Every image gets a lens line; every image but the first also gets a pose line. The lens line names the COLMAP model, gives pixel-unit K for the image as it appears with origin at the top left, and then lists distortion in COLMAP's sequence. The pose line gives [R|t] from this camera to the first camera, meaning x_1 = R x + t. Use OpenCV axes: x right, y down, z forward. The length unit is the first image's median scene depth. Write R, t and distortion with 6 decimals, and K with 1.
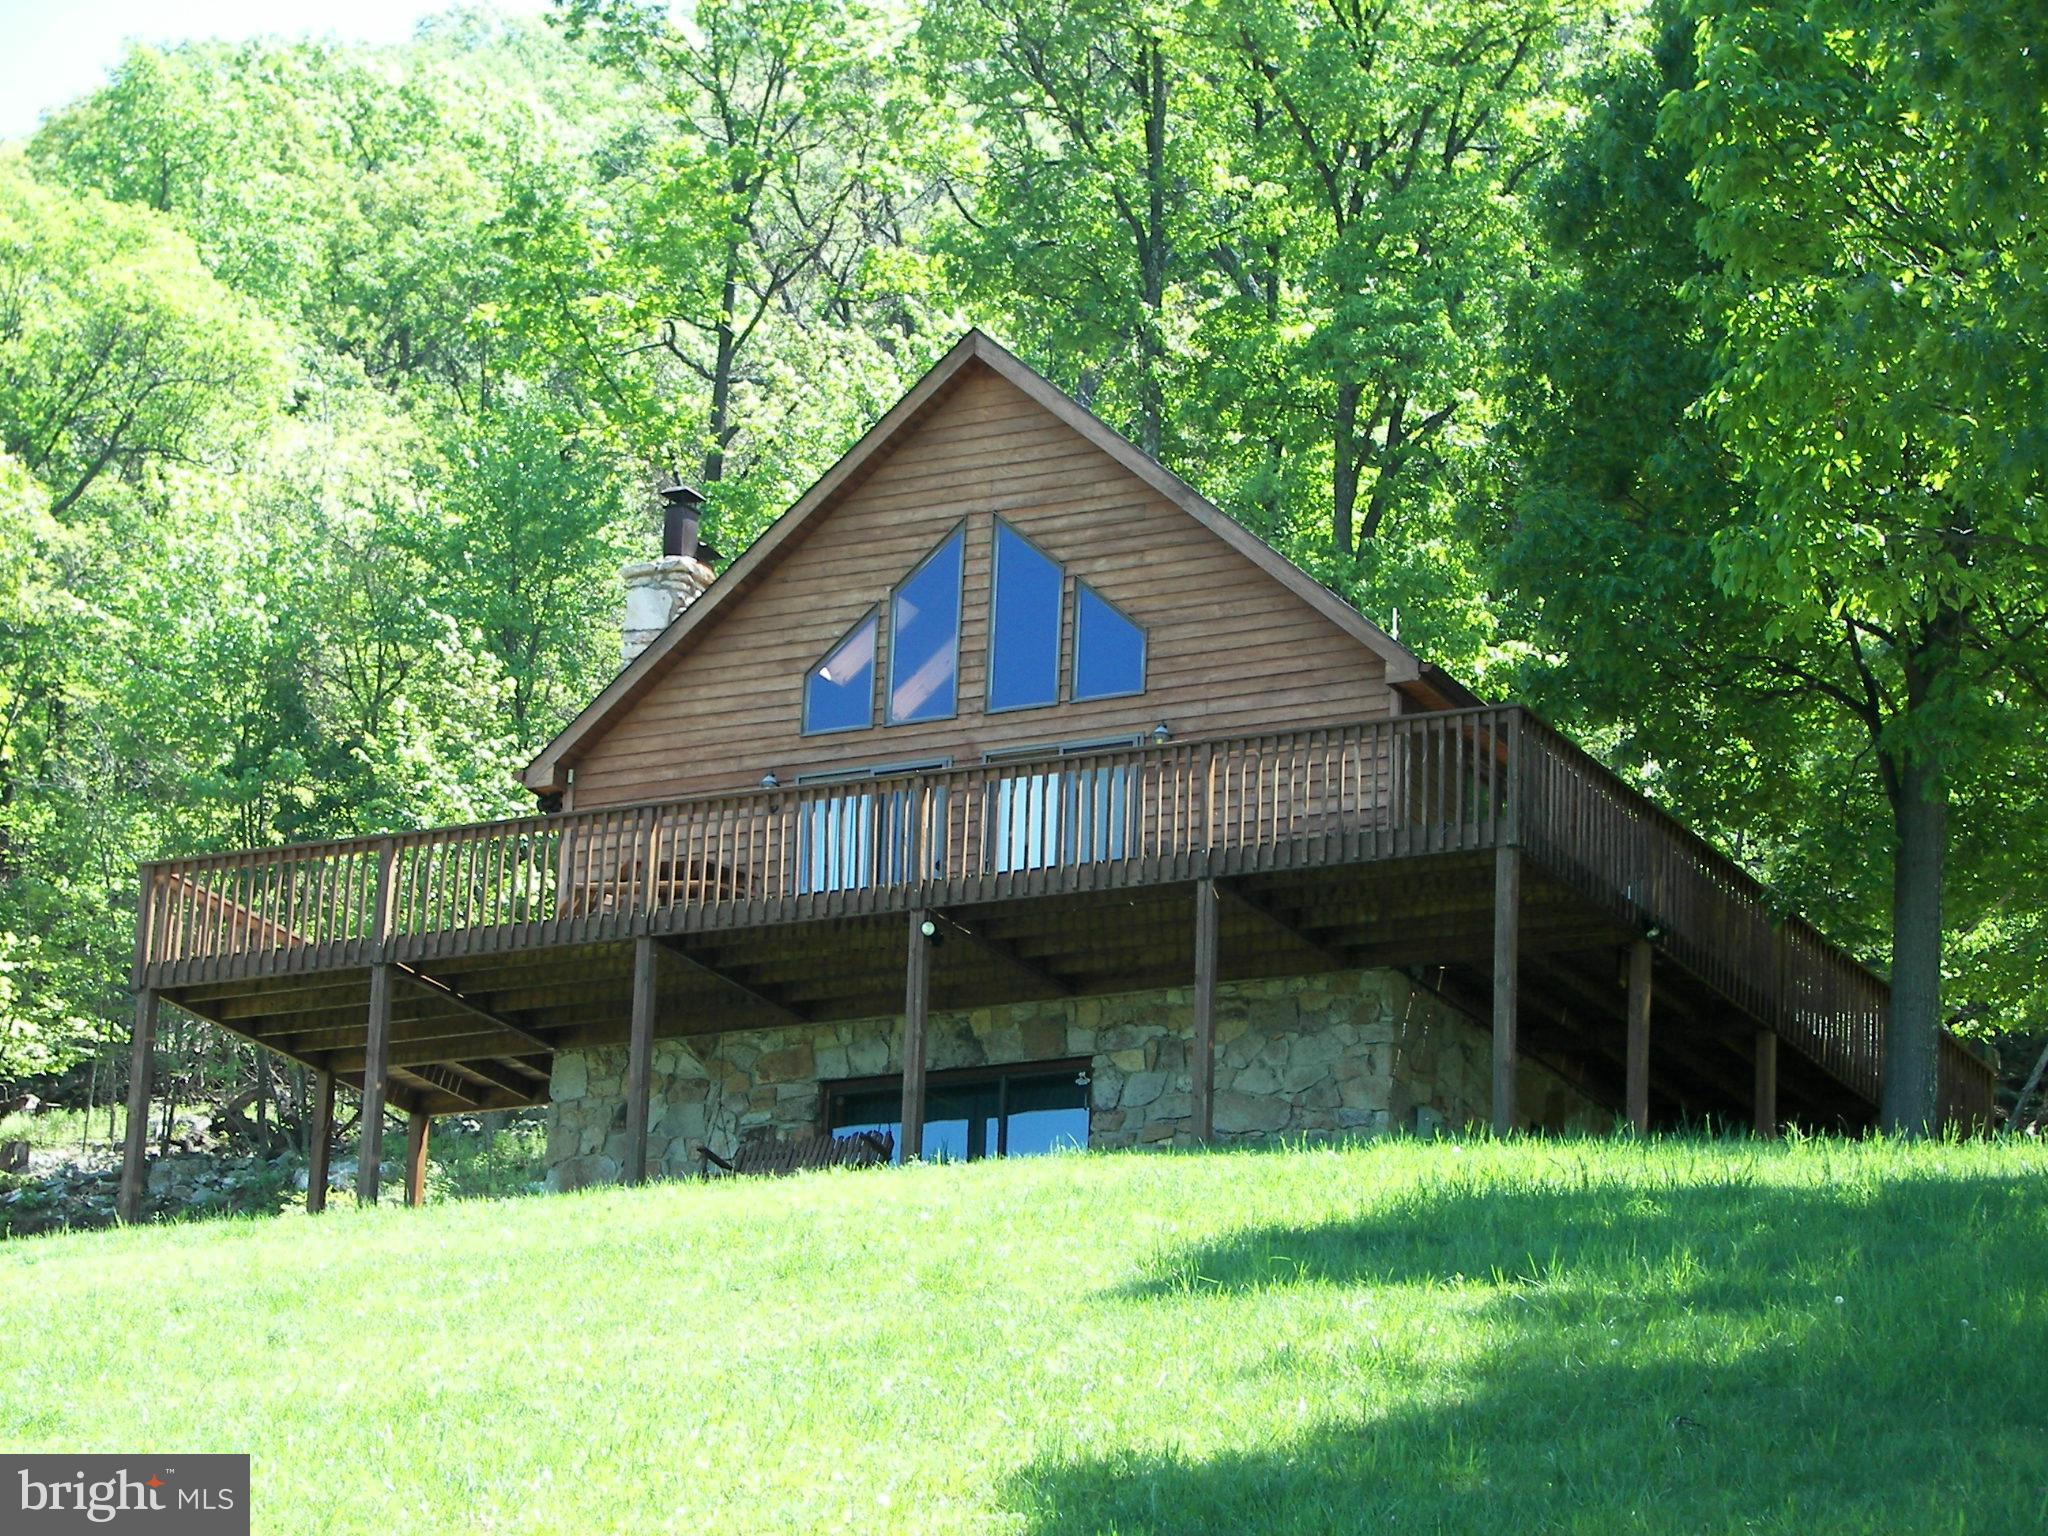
lens RADIAL K [[5819.4, 0, 1024.0], [0, 5819.4, 768.0], [0, 0, 1]] dist [-0.005222, 0.259476]
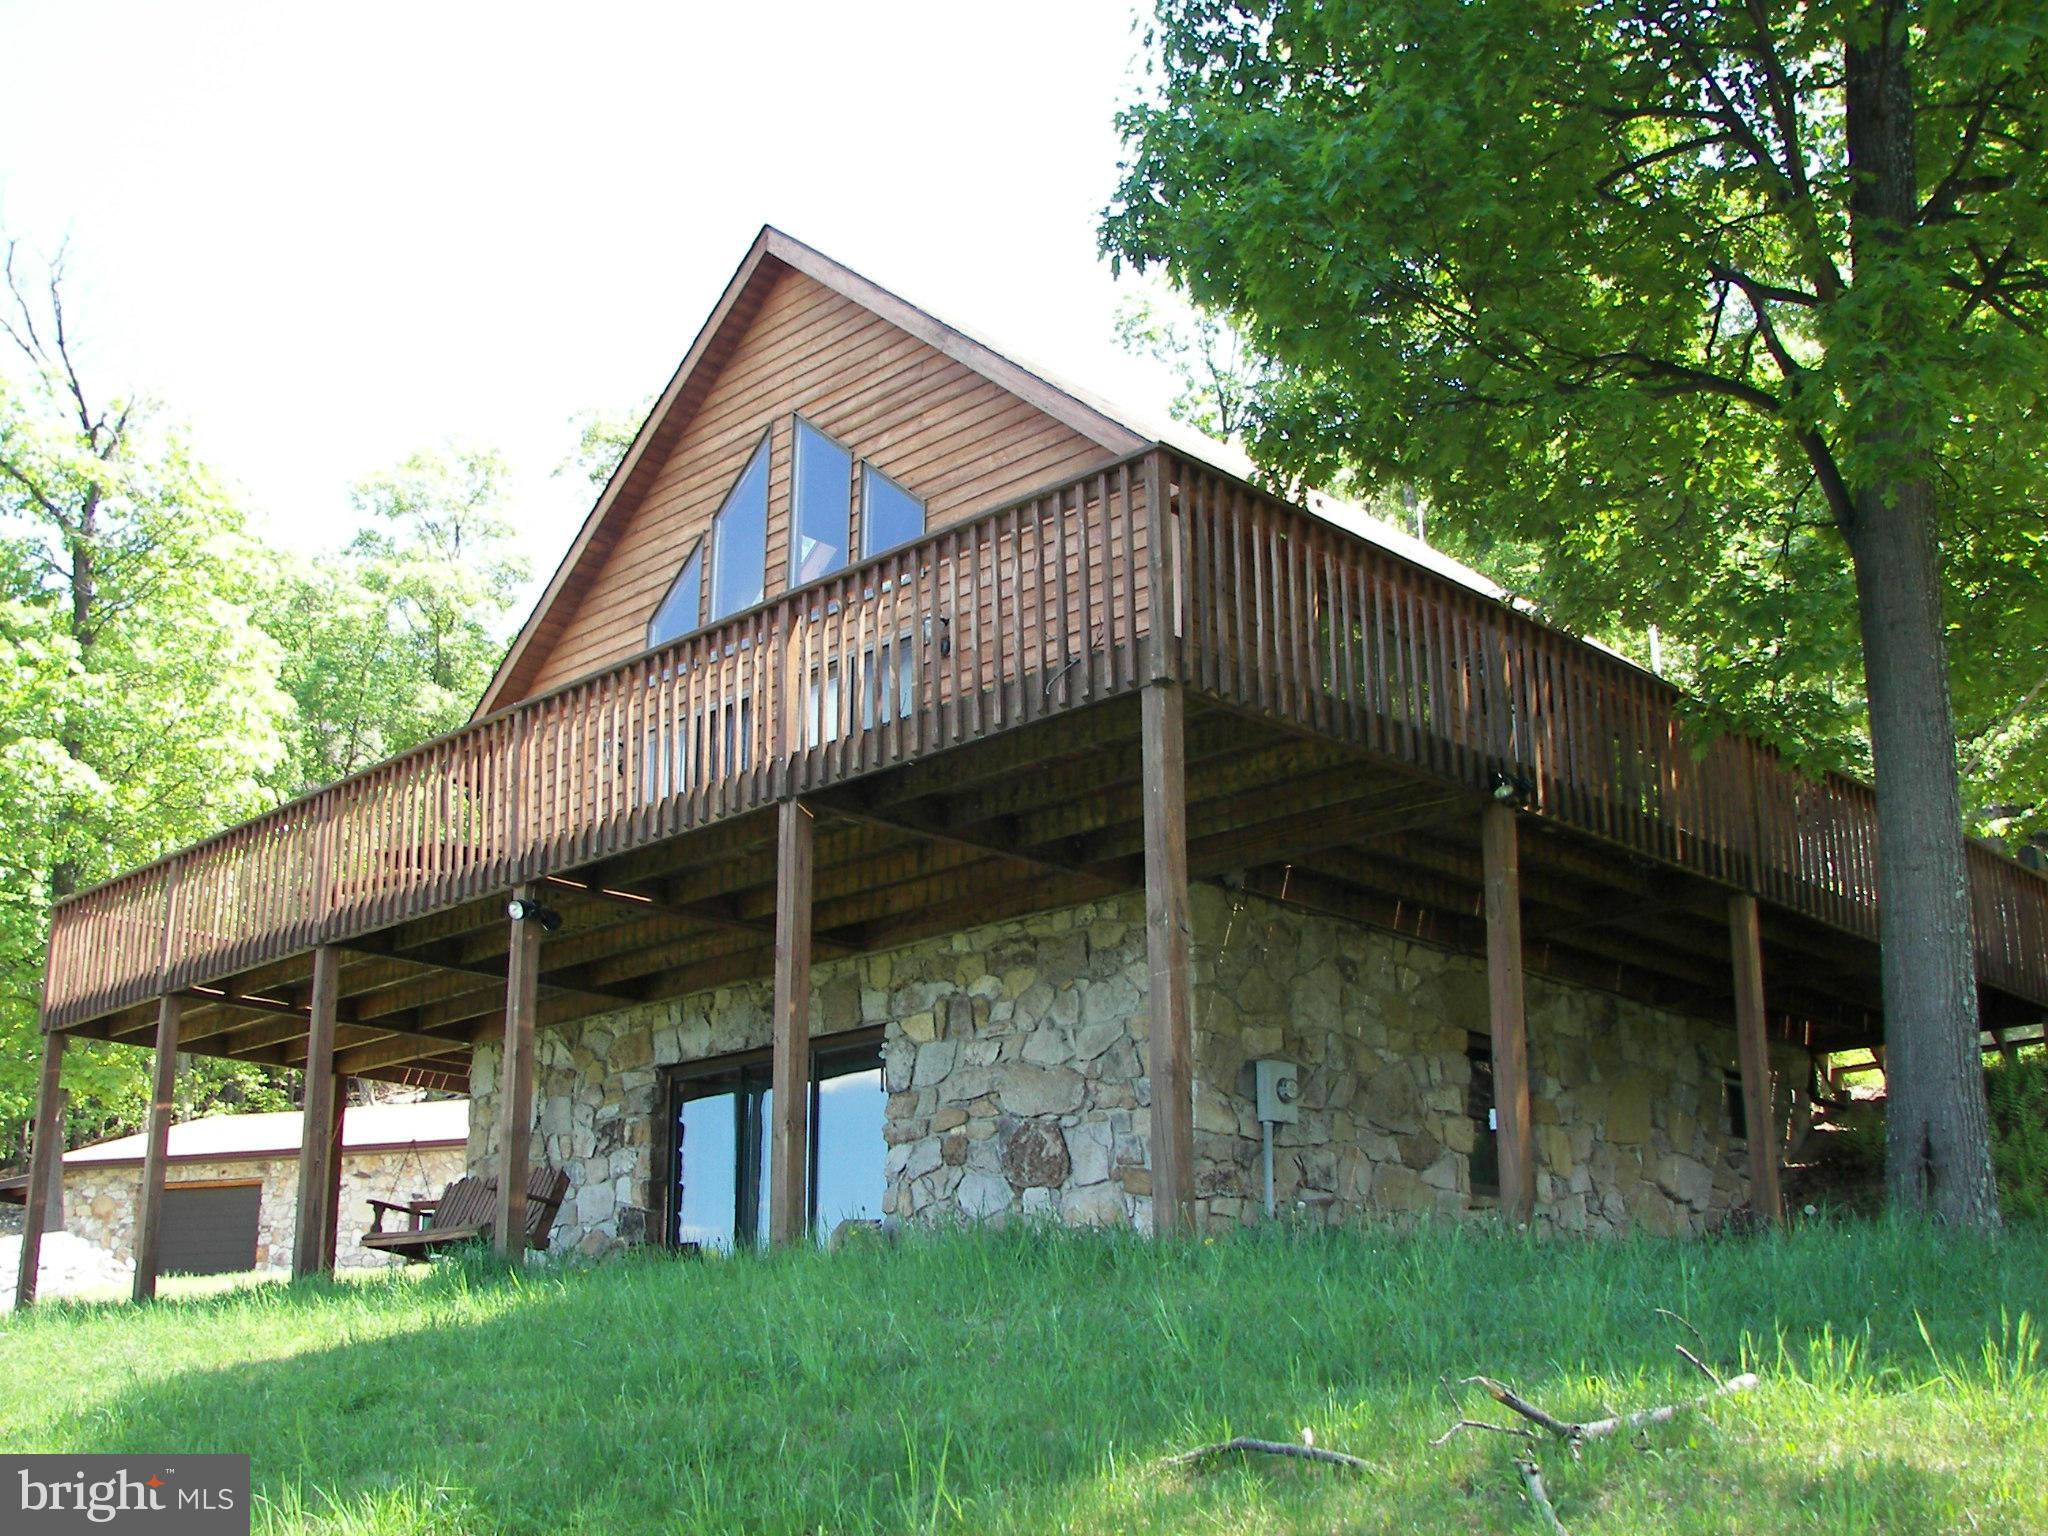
lens RADIAL K [[2158.4, 0, 1020.1], [0, 2158.4, 799.8], [0, 0, 1]] dist [-0.206162, 0.261977]
pose [[0.952545, -0.128100, -0.276130, 0.113760], [0.133249, 0.991083, -0.000118, 0.020554], [0.273683, -0.036682, 0.961120, 0.701623]]
